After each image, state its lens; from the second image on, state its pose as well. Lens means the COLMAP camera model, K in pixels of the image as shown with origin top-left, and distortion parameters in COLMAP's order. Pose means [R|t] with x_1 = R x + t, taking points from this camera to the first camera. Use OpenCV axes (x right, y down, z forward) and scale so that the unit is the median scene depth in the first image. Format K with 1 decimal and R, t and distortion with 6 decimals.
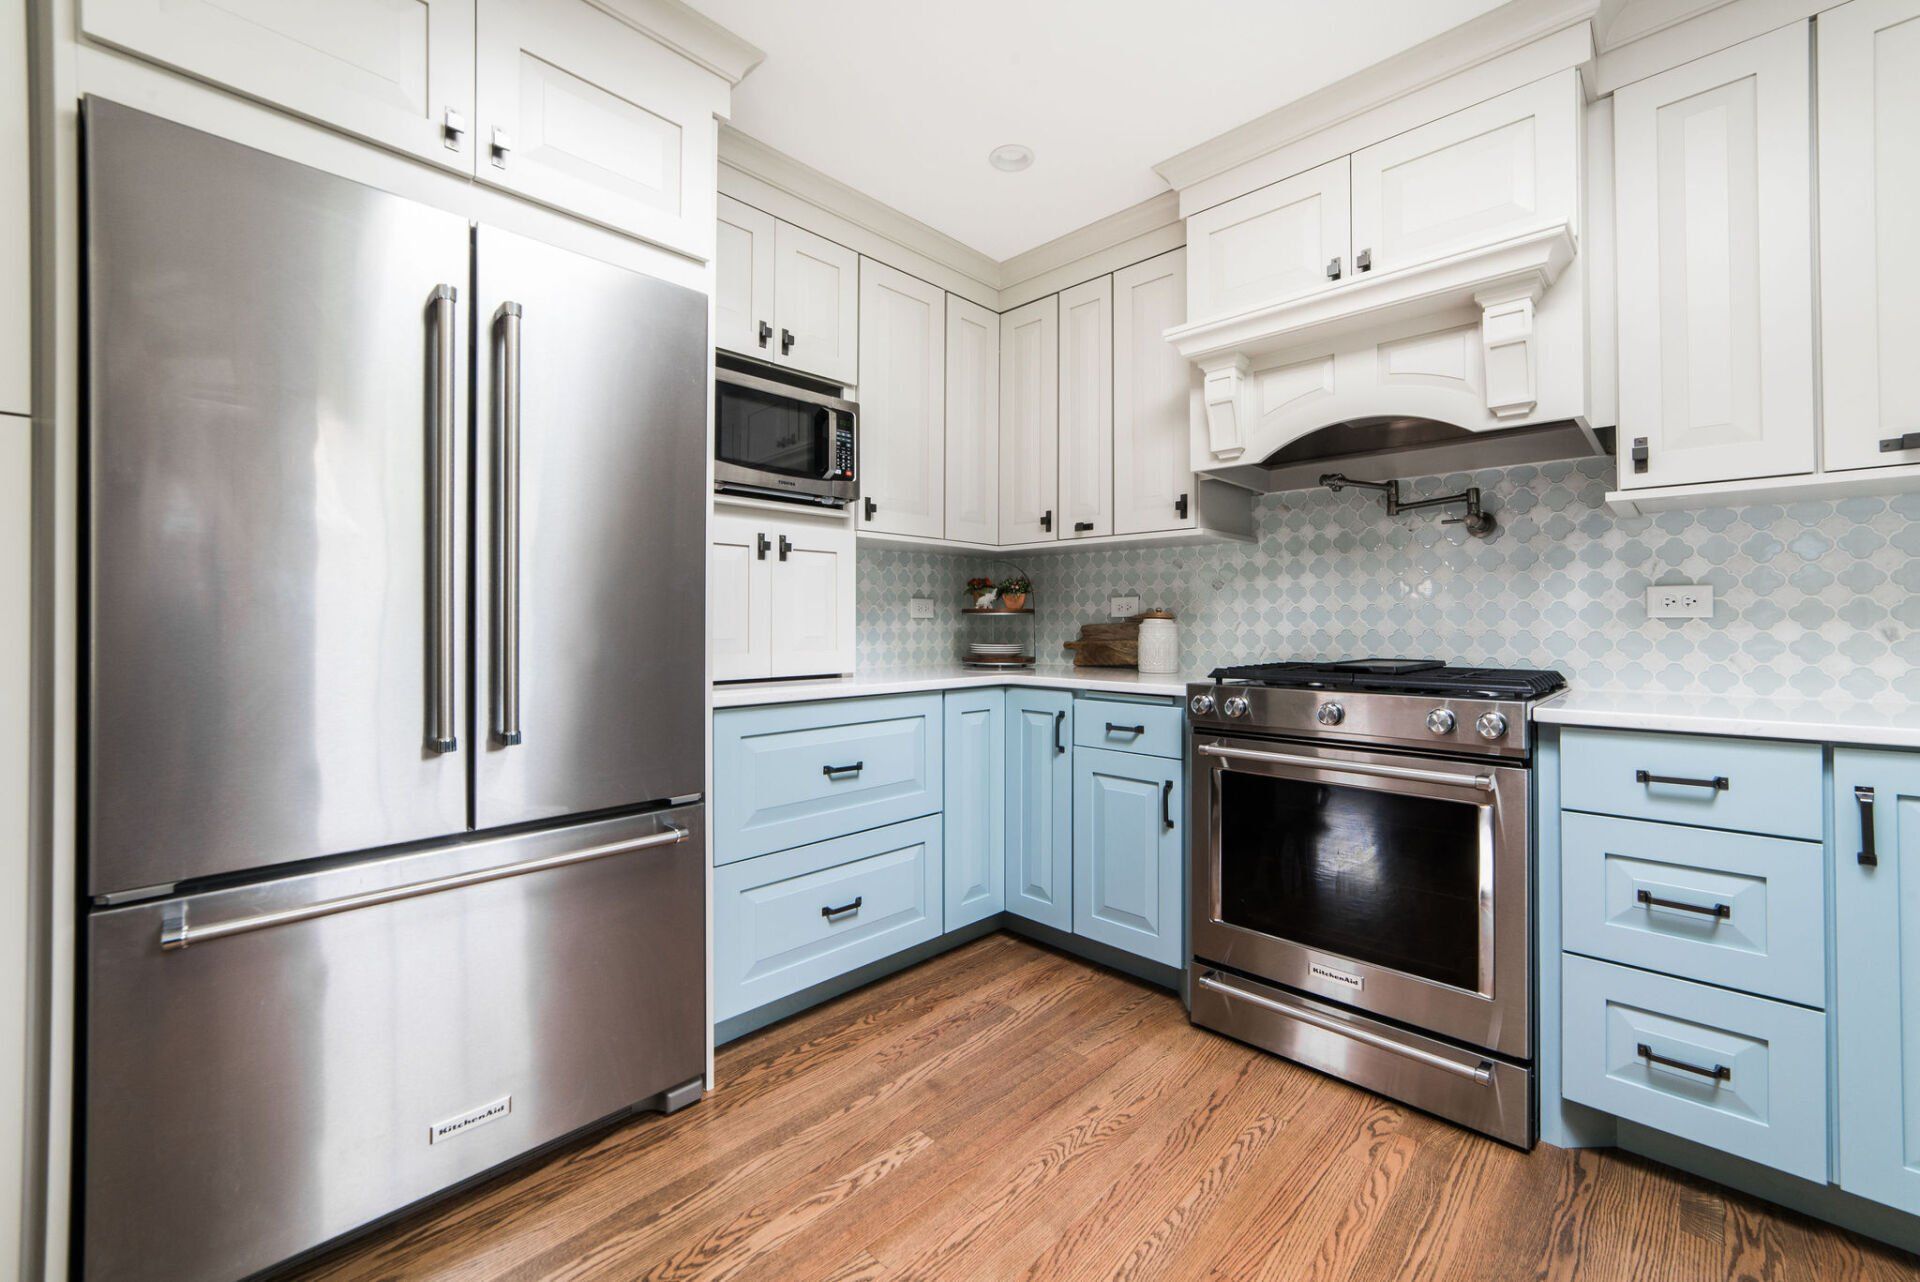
lens RADIAL K [[776.1, 0, 978.4], [0, 776.1, 617.2], [0, 0, 1]] dist [-0.011313, 0.001540]
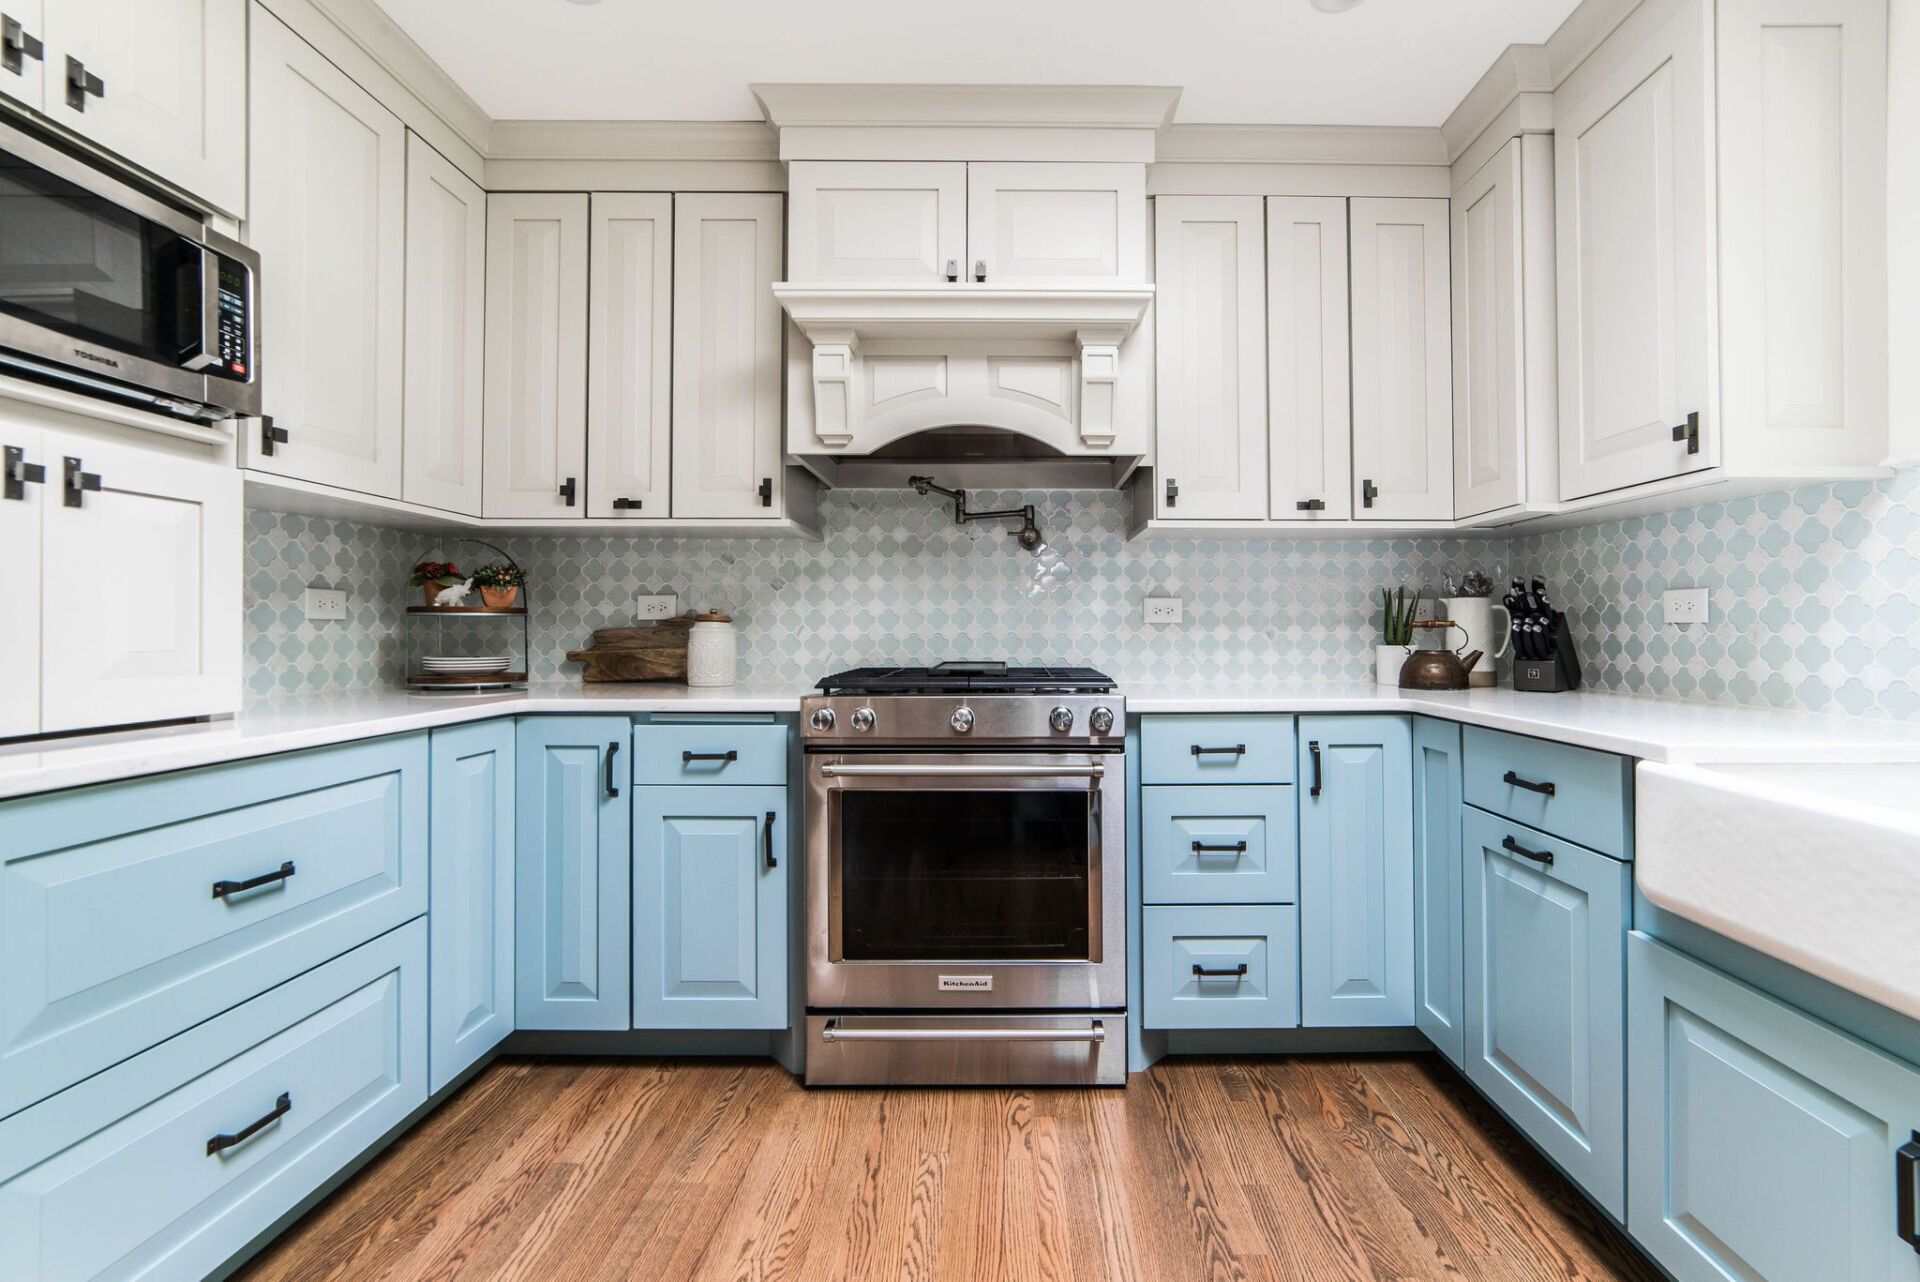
lens RADIAL K [[810.2, 0, 1012.0], [0, 810.2, 620.0], [0, 0, 1]] dist [-0.012937, 0.007218]
pose [[0.720511, 0.006461, 0.693414, -0.185398], [-0.005721, 0.999978, -0.003372, 0.001428], [-0.693420, -0.001537, 0.720532, 0.181304]]
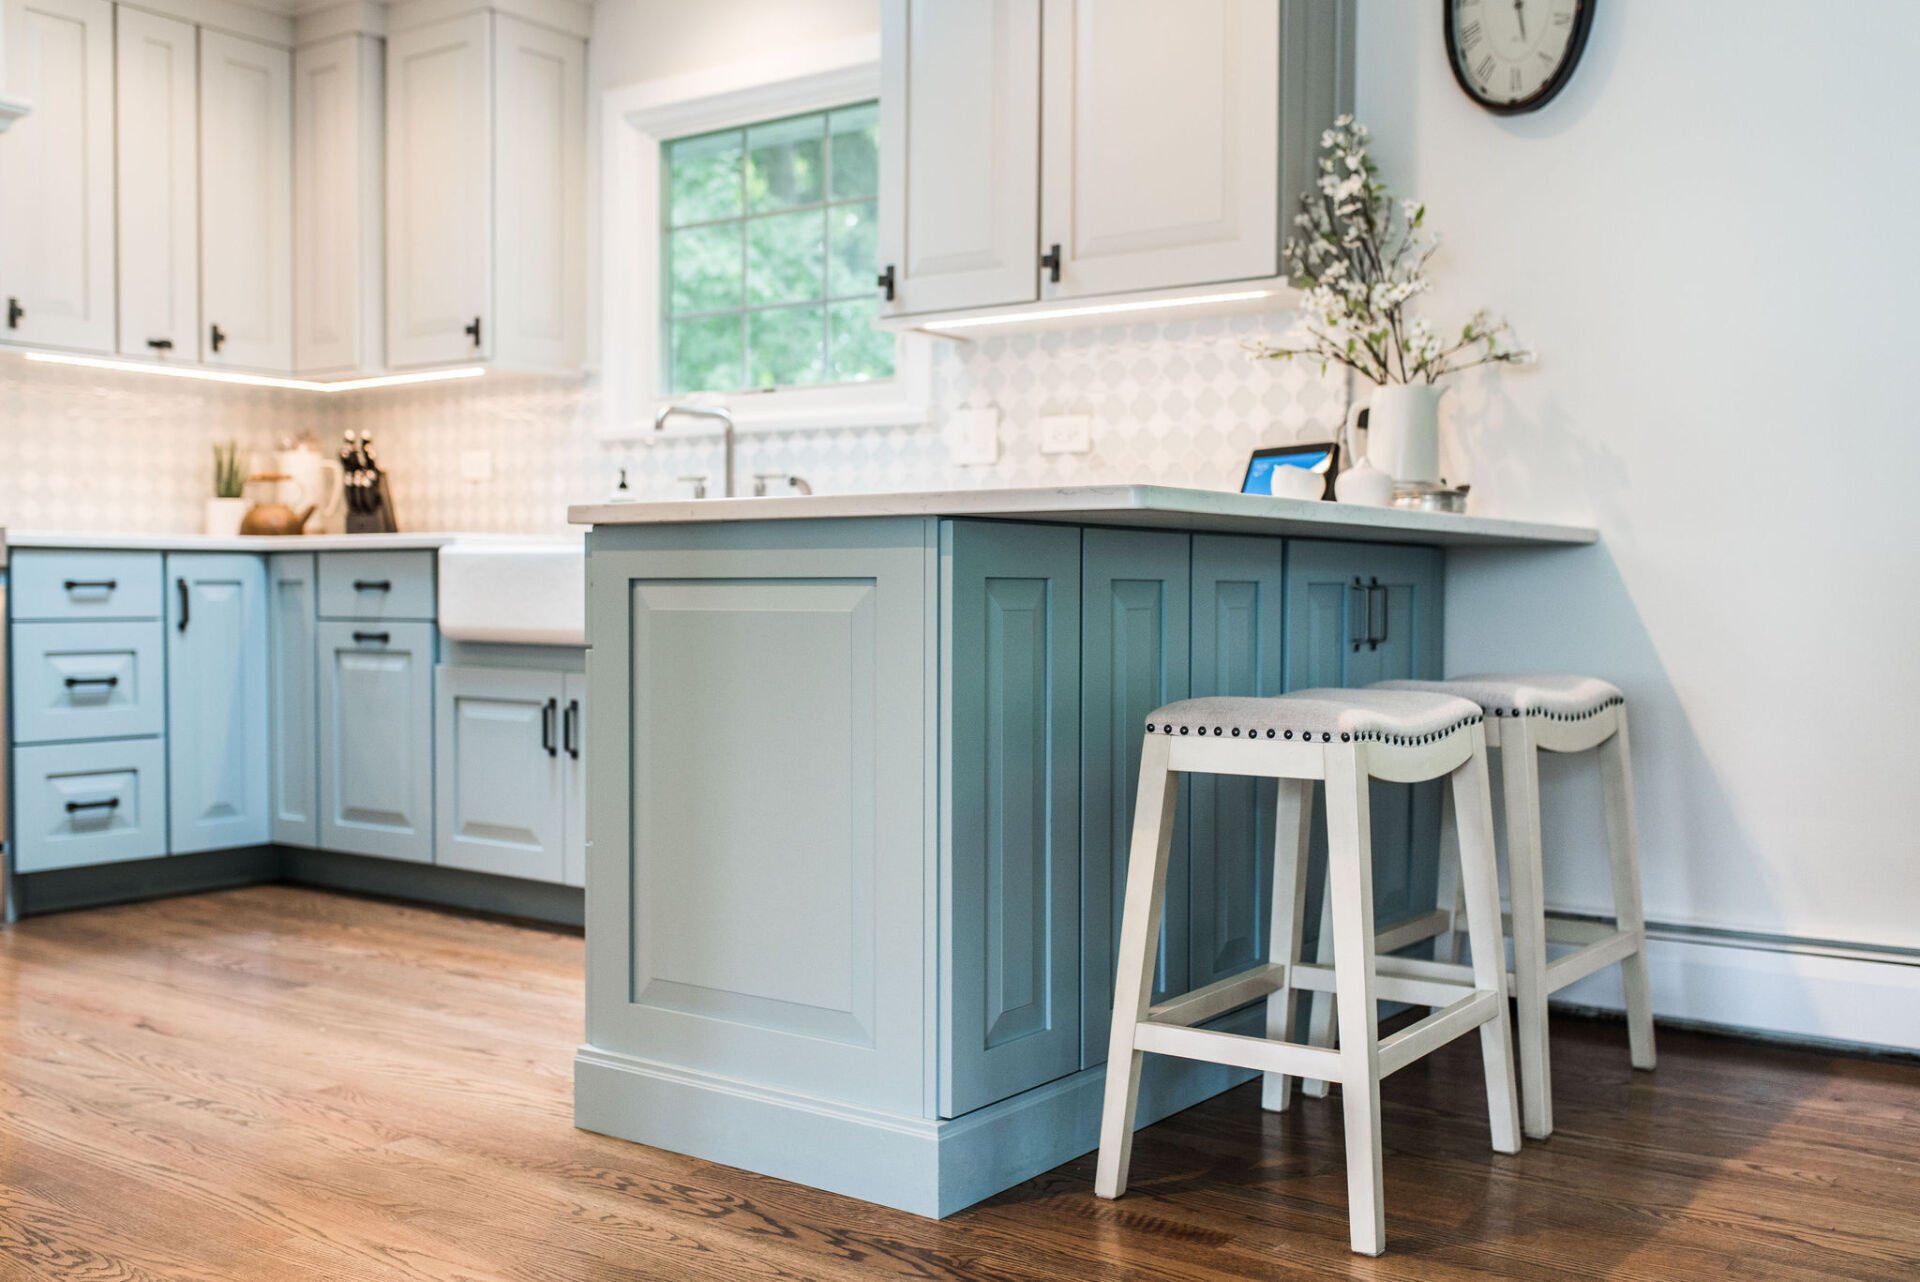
lens RADIAL K [[1873.6, 0, 943.5], [0, 1873.6, 647.8], [0, 0, 1]] dist [0.022312, 0.000000]
pose [[-0.110109, -0.028917, 0.993499, -1.592333], [-0.015399, 0.999506, 0.027385, 0.142229], [-0.993800, -0.012283, -0.110500, -0.040306]]
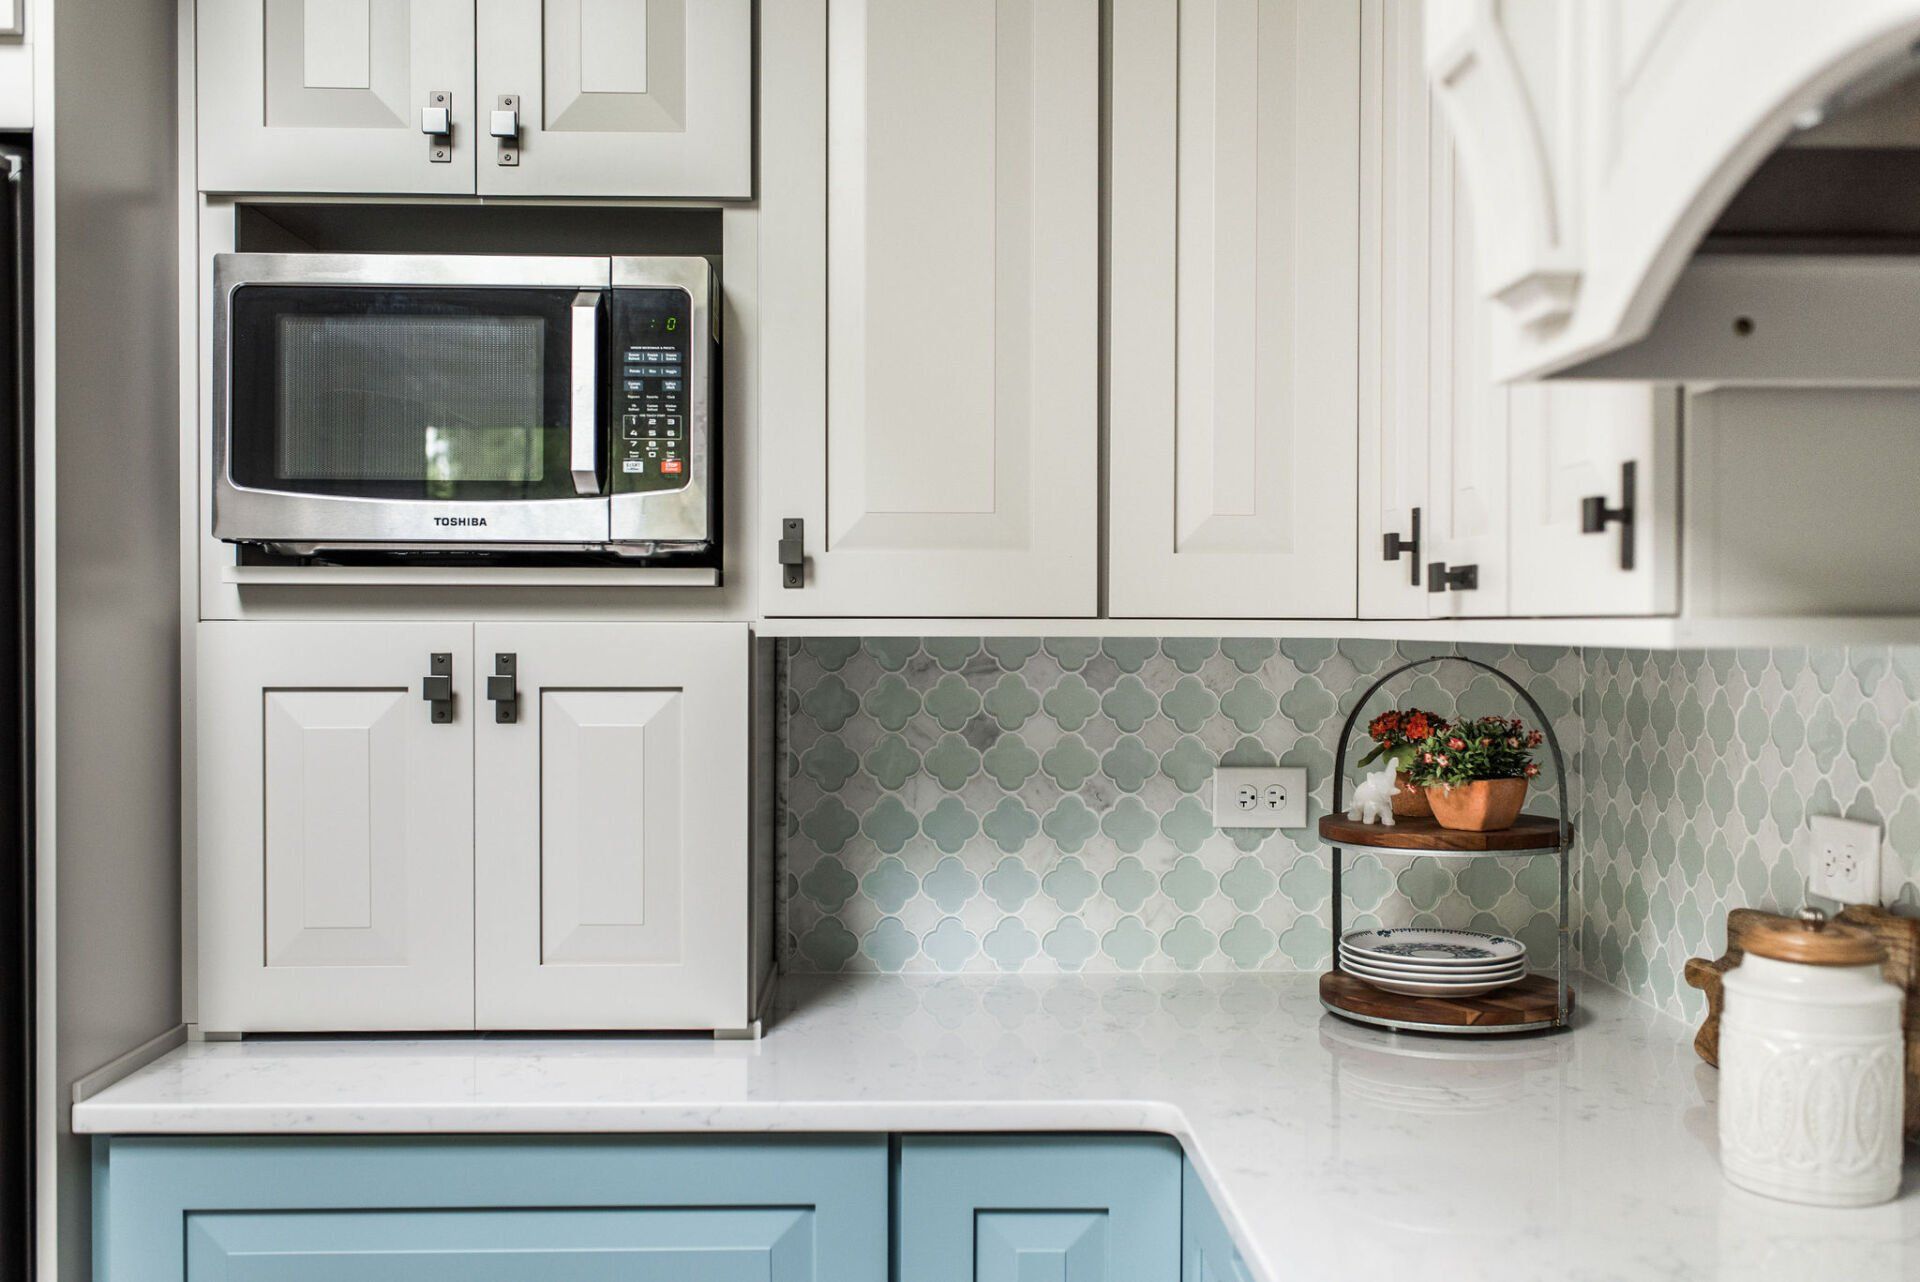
lens RADIAL K [[1873.6, 0, 960.1], [0, 1873.6, 626.6], [0, 0, 1]] dist [0.022312, 0.000000]
pose [[0.693864, 0.003160, -0.720099, 0.587078], [0.008644, 0.999882, 0.012717, -0.136459], [0.720055, -0.015049, 0.693754, 0.559928]]
